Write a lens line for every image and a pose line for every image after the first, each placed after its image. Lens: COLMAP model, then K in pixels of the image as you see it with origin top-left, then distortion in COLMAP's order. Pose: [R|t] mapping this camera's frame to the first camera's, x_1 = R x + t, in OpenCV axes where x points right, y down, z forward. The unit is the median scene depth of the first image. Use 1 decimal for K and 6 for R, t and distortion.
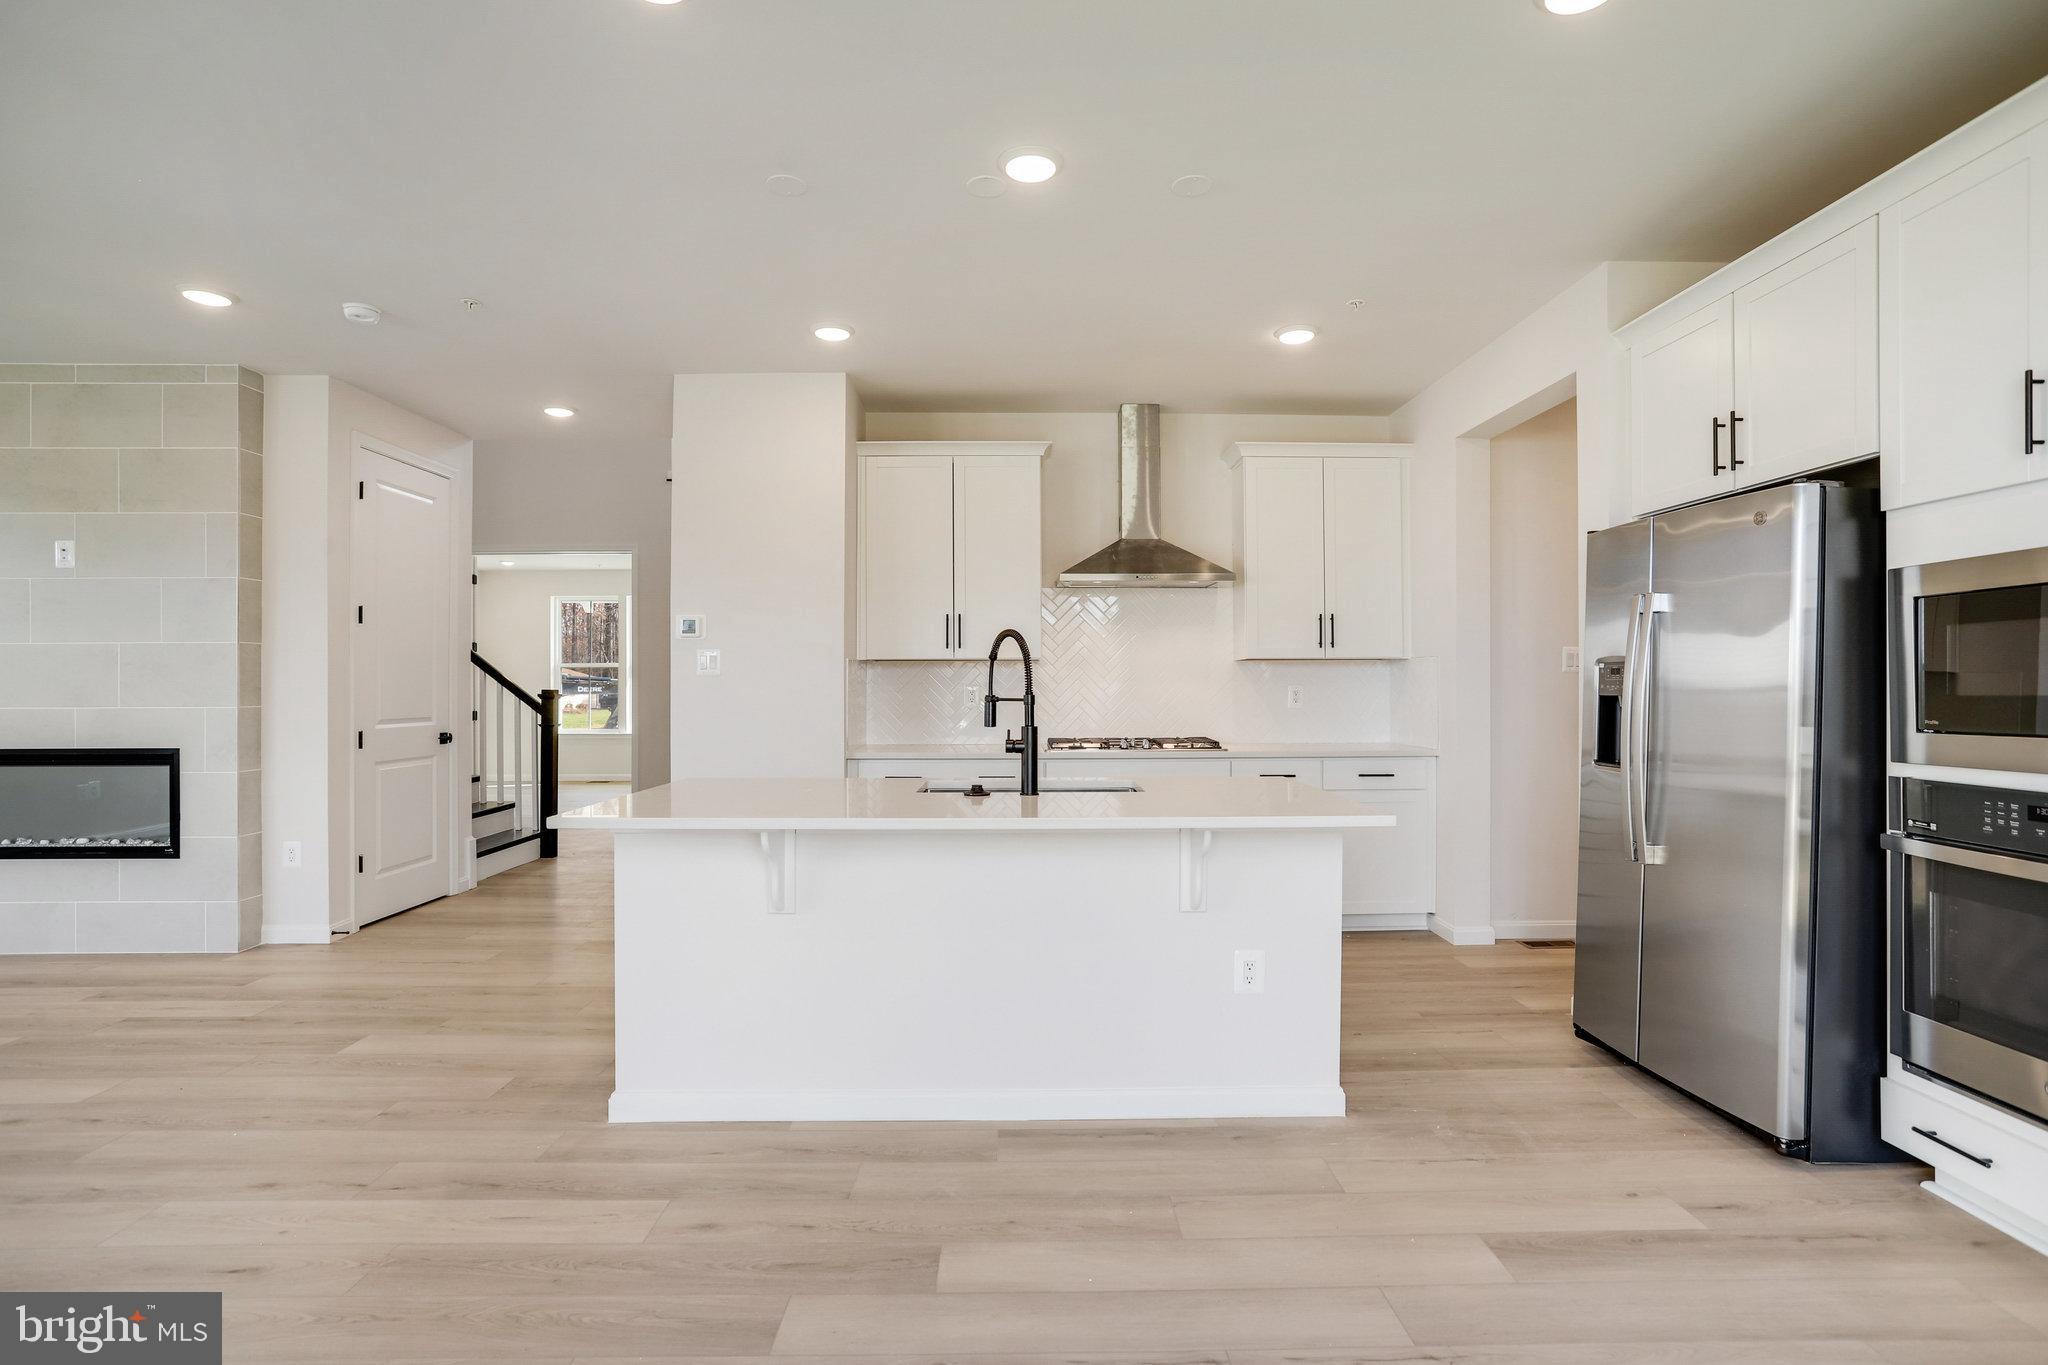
lens RADIAL K [[995.1, 0, 1033.2], [0, 995.1, 674.6], [0, 0, 1]] dist [-0.034826, 0.016125]
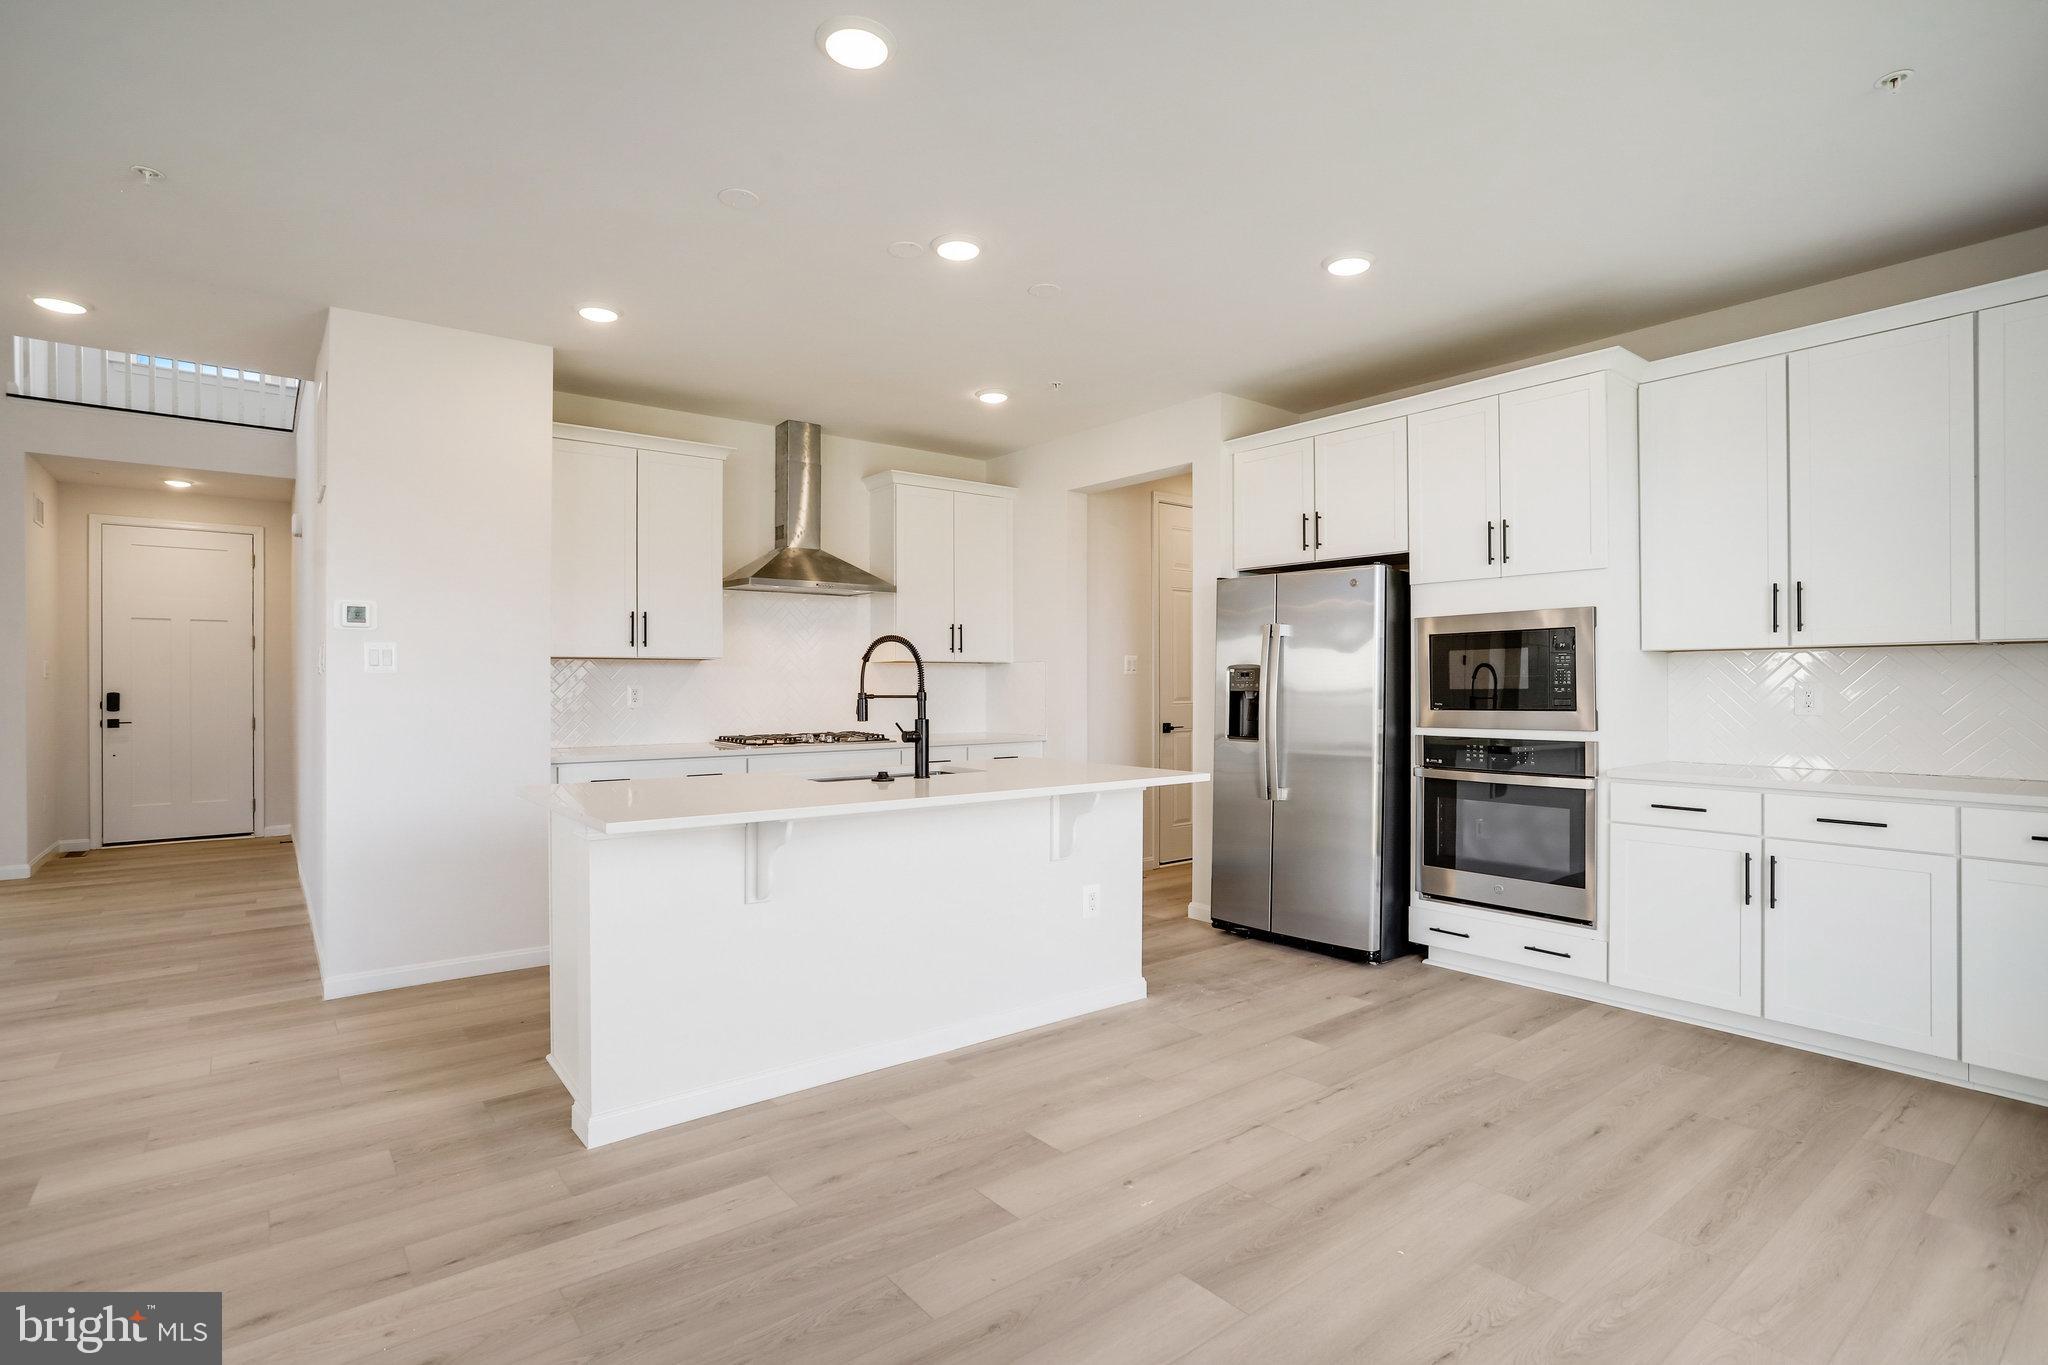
lens RADIAL K [[995.1, 0, 1035.6], [0, 995.1, 677.9], [0, 0, 1]] dist [-0.034826, 0.016125]
pose [[0.793567, 0.003643, 0.608472, -0.636753], [-0.005374, 0.999985, 0.001022, 0.002087], [-0.608459, -0.004080, 0.793575, -0.002499]]
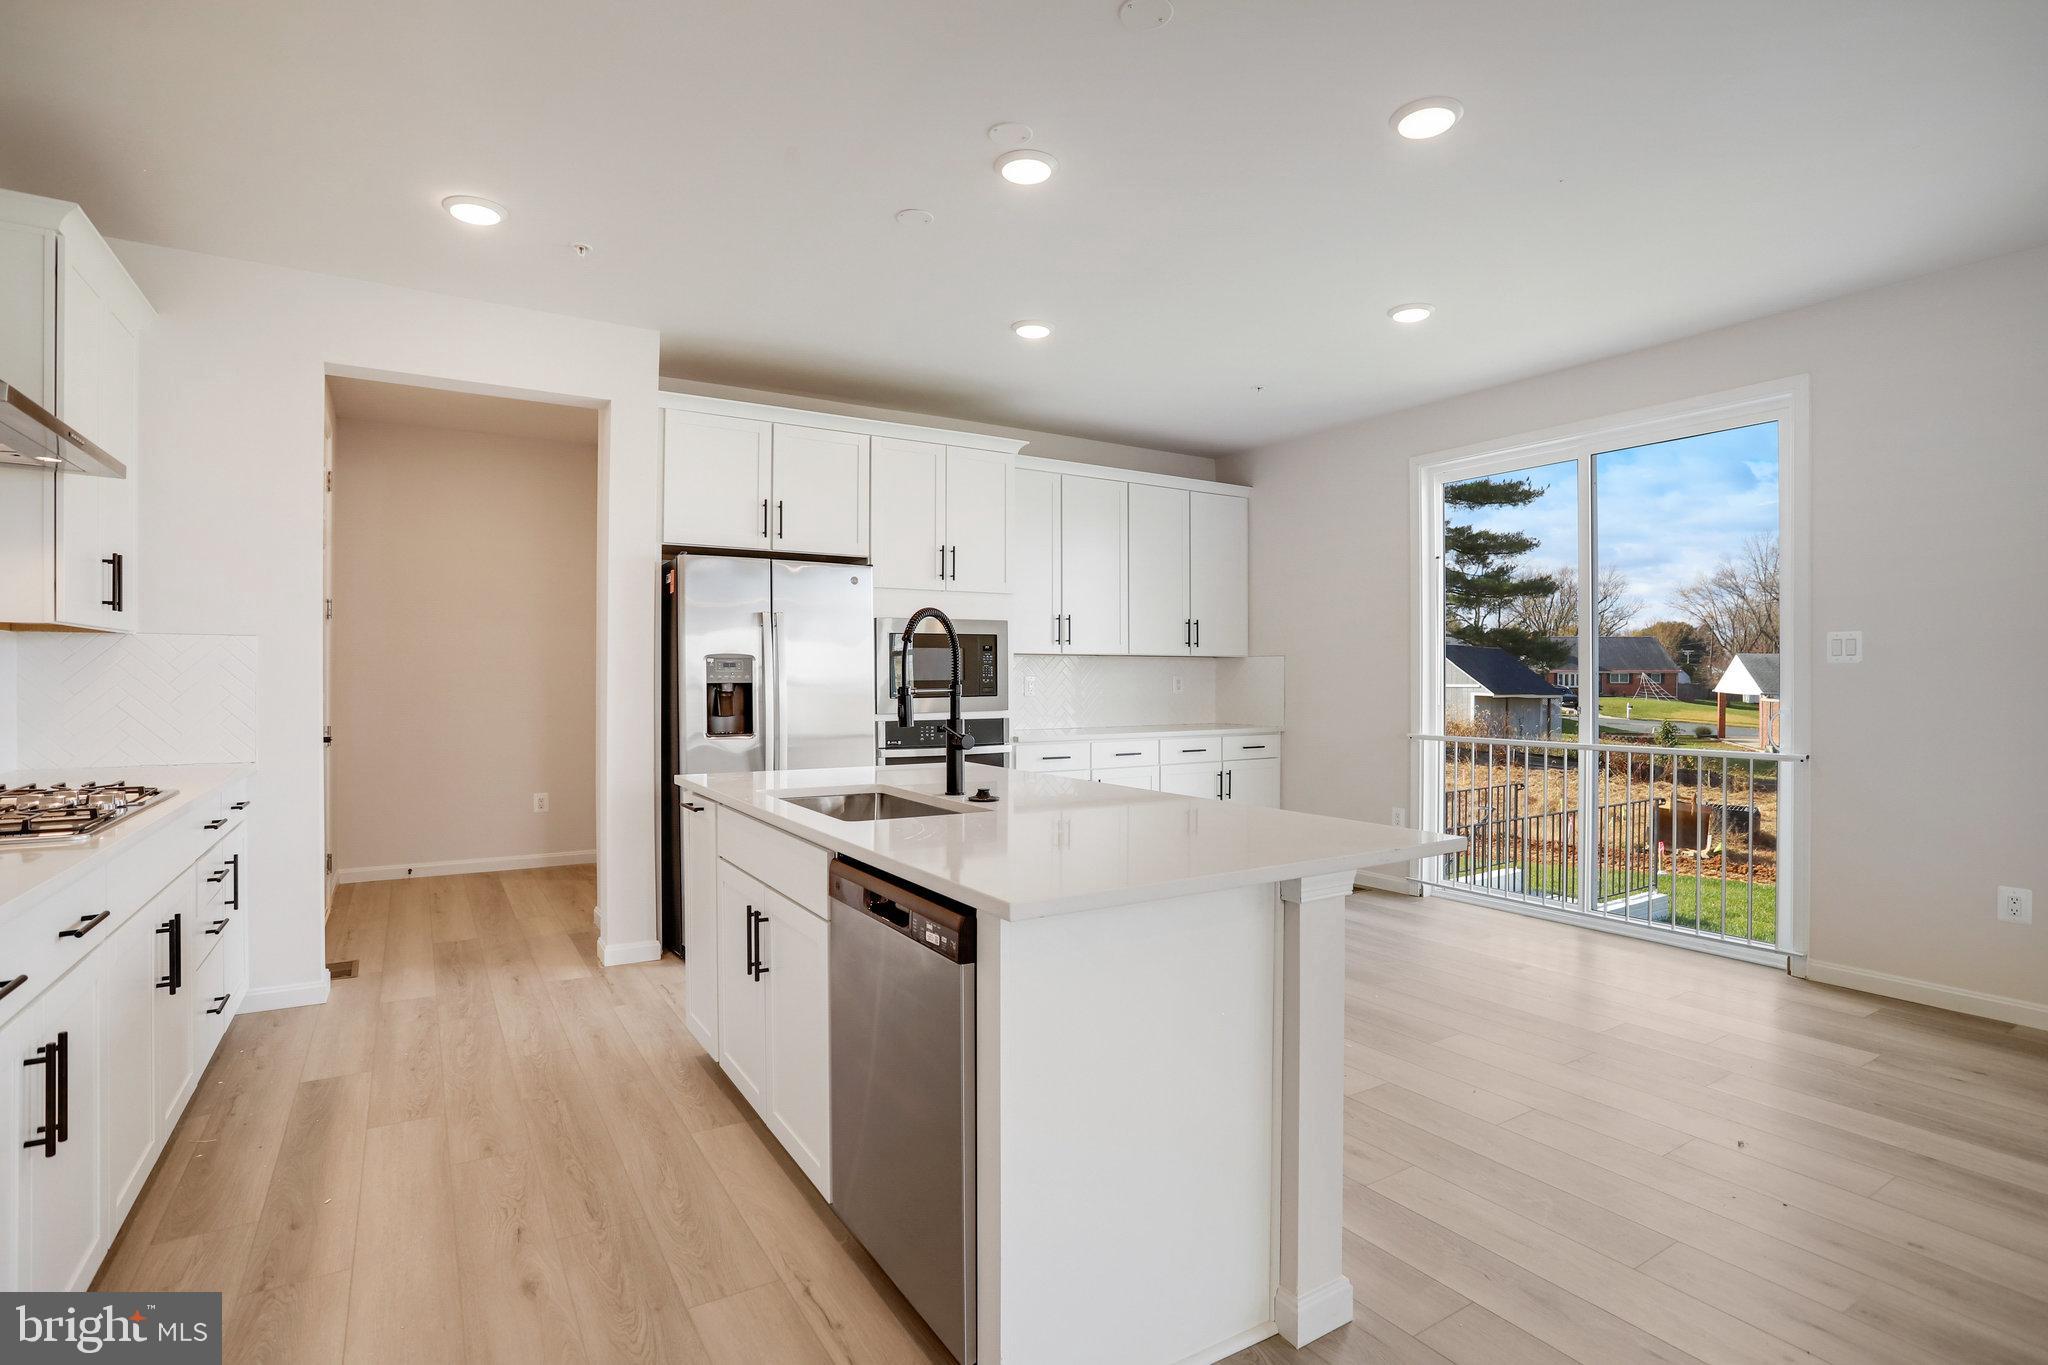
lens RADIAL K [[1021.4, 0, 1042.0], [0, 1021.4, 665.1], [0, 0, 1]] dist [-0.006600, -0.000227]
pose [[-0.511195, 0.006444, 0.859440, -0.910856], [-0.012187, 0.999817, -0.014746, 0.013667], [-0.859378, -0.018012, -0.511023, 1.485094]]
